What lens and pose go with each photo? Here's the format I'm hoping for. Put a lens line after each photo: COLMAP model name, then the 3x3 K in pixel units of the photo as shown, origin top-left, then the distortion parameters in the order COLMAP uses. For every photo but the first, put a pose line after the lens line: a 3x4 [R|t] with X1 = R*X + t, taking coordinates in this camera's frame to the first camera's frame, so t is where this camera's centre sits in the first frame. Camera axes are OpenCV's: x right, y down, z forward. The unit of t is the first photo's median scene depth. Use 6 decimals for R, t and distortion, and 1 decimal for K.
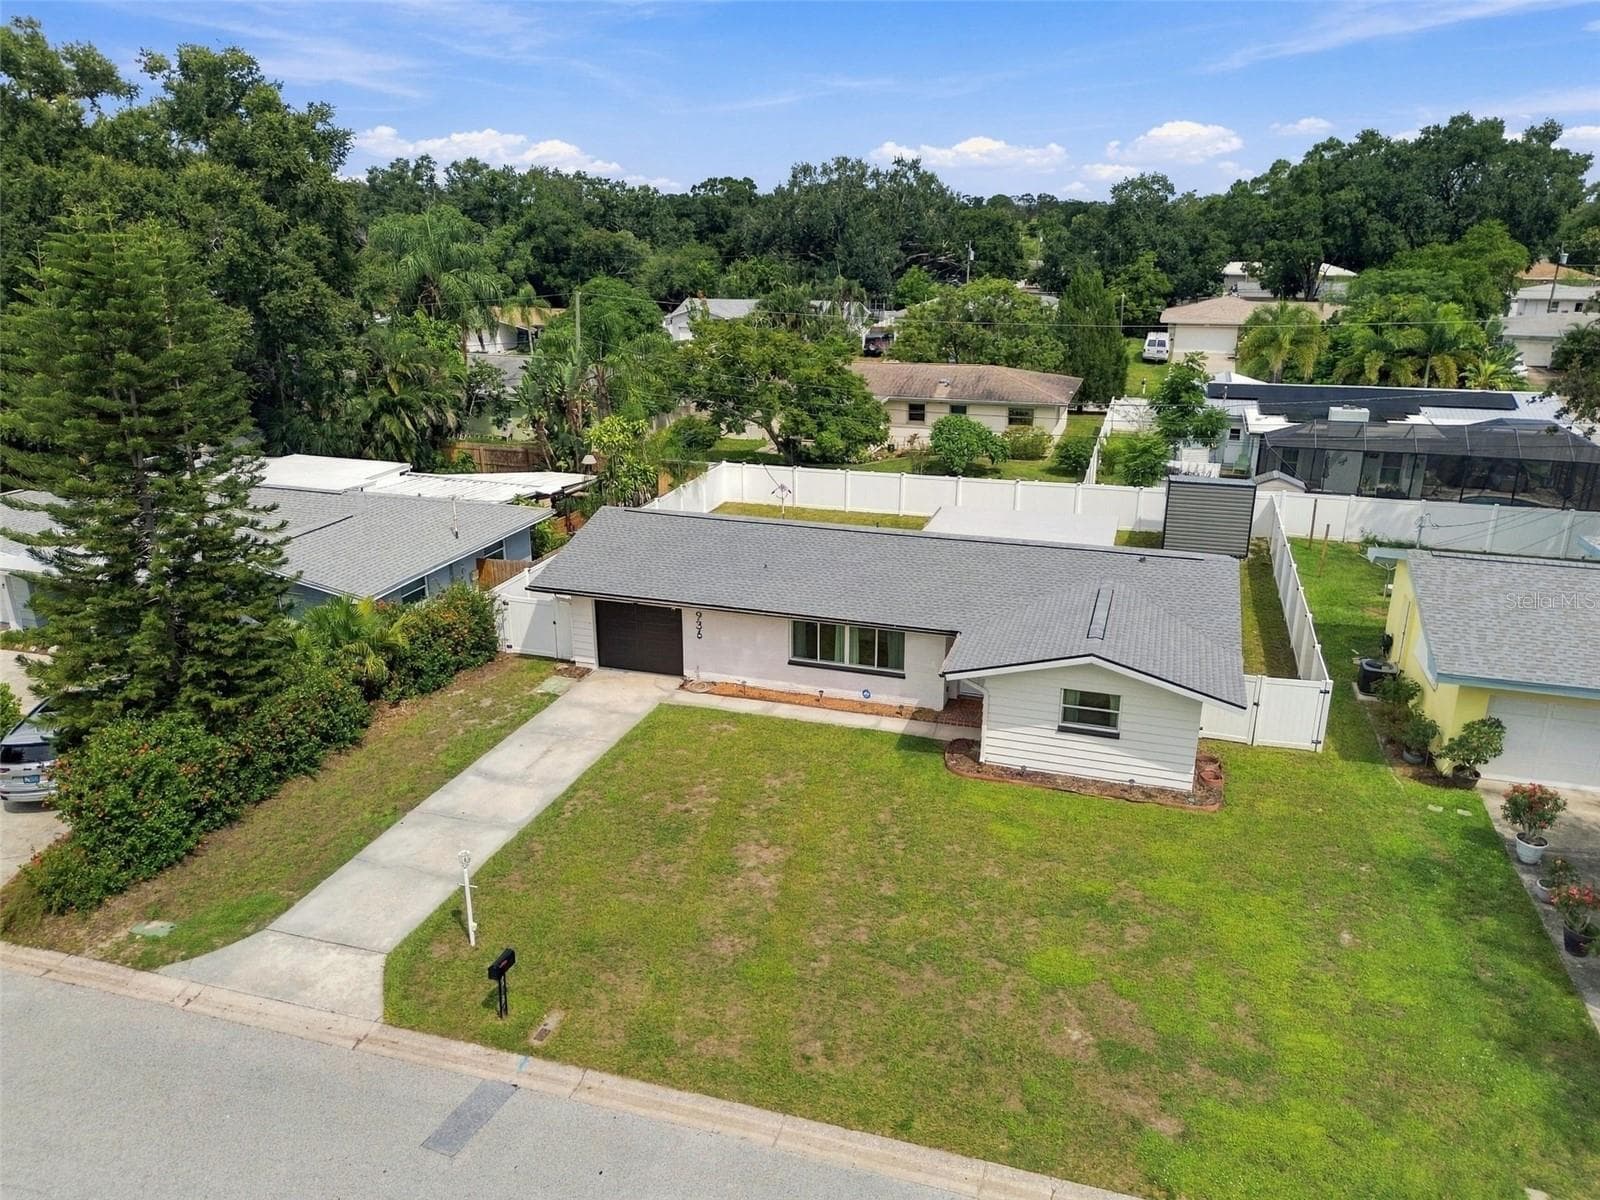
lens RADIAL K [[1129.4, 0, 808.6], [0, 1129.4, 601.2], [0, 0, 1]] dist [0.060355, -0.052627]
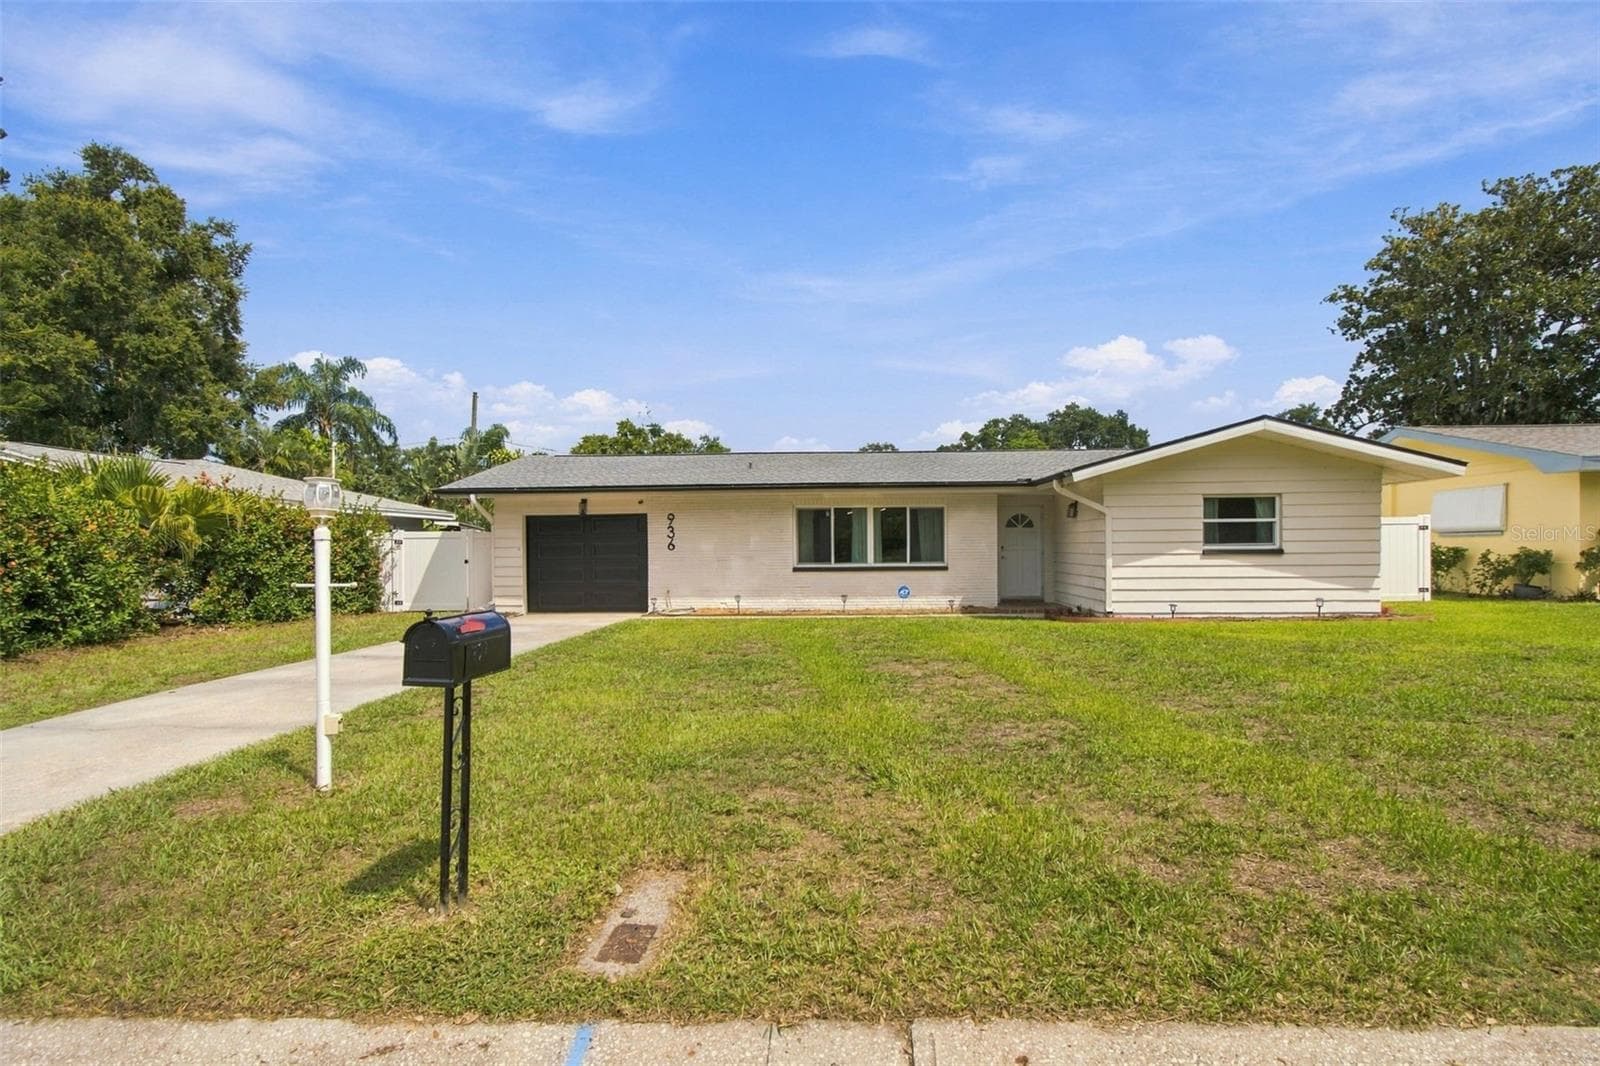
lens RADIAL K [[800.4, 0, 818.5], [0, 800.4, 545.7], [0, 0, 1]] dist [-0.017313, 0.022970]
pose [[0.967451, -0.013663, 0.252691, -0.140629], [0.094741, 0.945478, -0.311602, 0.212677], [-0.234656, 0.325400, 0.915998, 0.481810]]
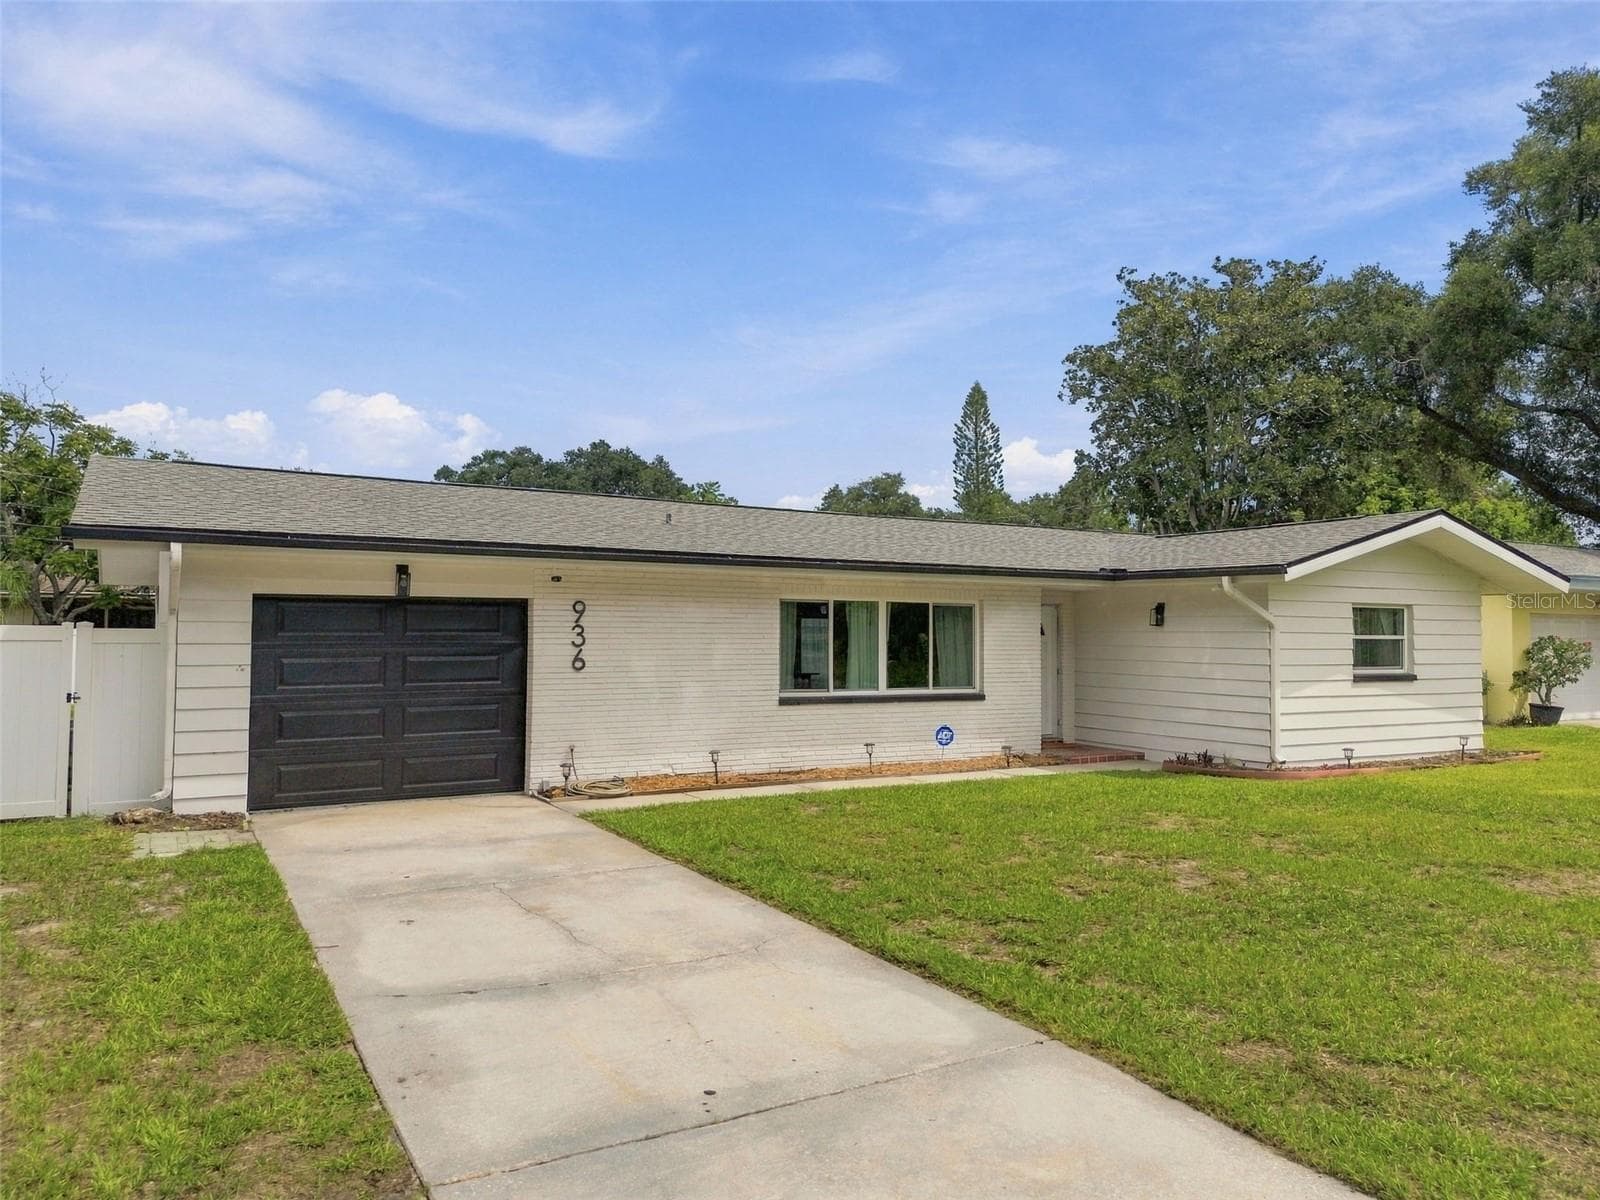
lens RADIAL K [[1129.4, 0, 808.6], [0, 1129.4, 601.2], [0, 0, 1]] dist [0.060355, -0.052627]
pose [[0.676703, 0.021503, 0.735942, -0.345172], [0.233723, 0.941597, -0.242422, 0.129216], [-0.698174, 0.336055, 0.632156, 0.686959]]
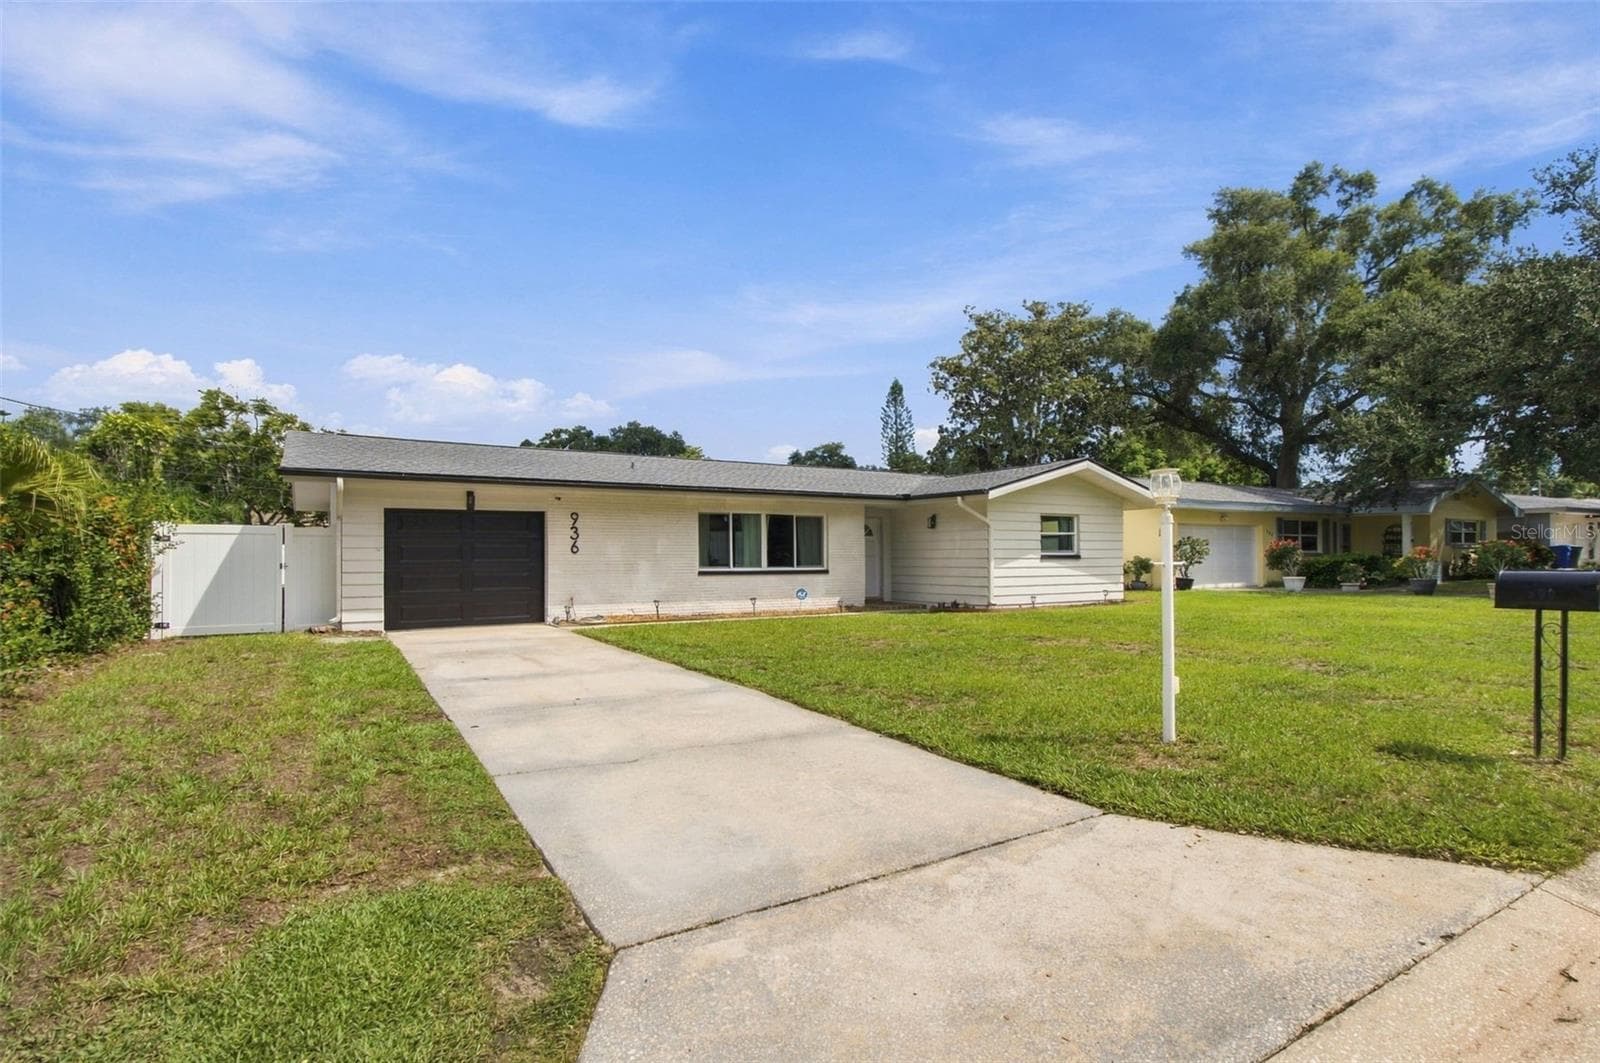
lens RADIAL K [[800.4, 0, 818.5], [0, 800.4, 544.2], [0, 0, 1]] dist [-0.017313, 0.022970]
pose [[0.651112, 0.004752, 0.758966, -0.378580], [0.251243, 0.942253, -0.221439, 0.177021], [-0.716191, 0.334867, 0.612319, 0.597545]]
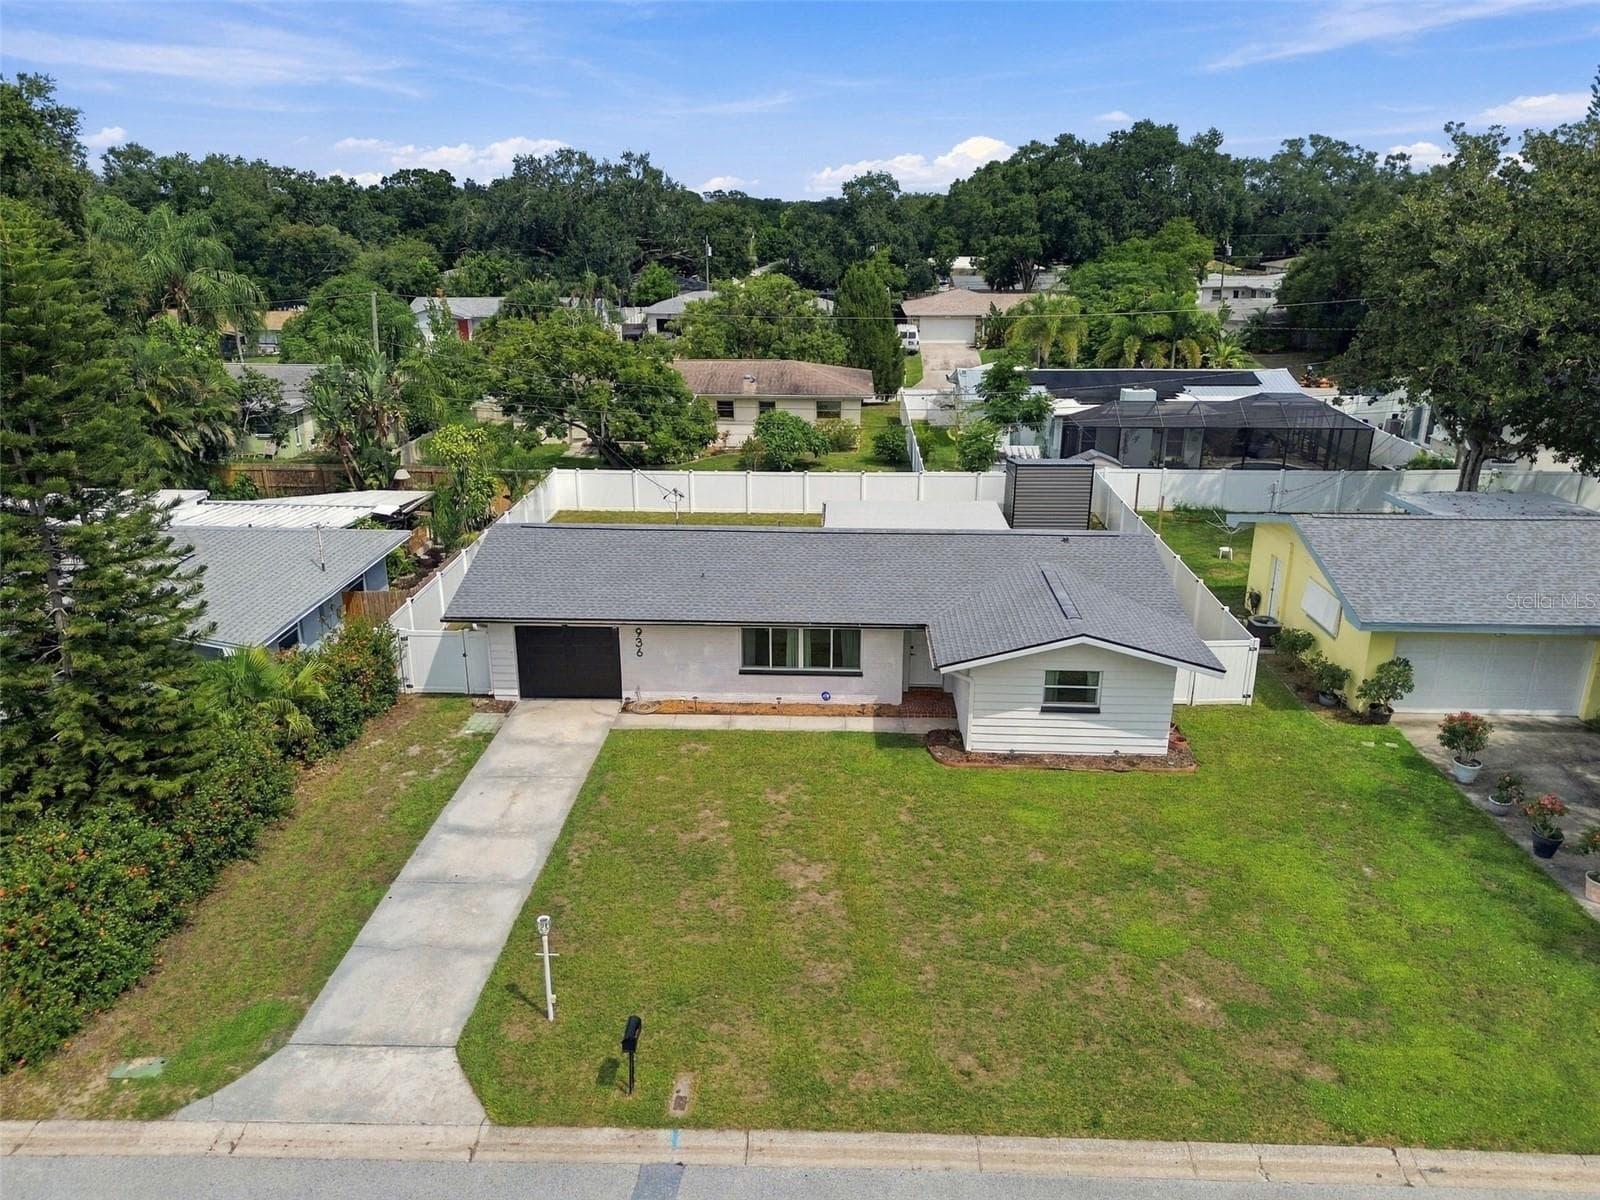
lens RADIAL K [[1129.4, 0, 808.6], [0, 1129.4, 601.2], [0, 0, 1]] dist [0.060355, -0.052627]
pose [[0.964431, -0.084633, 0.250421, -0.196078], [0.083868, 0.996382, 0.013745, -0.014457], [-0.250679, 0.007746, 0.968039, 0.051511]]
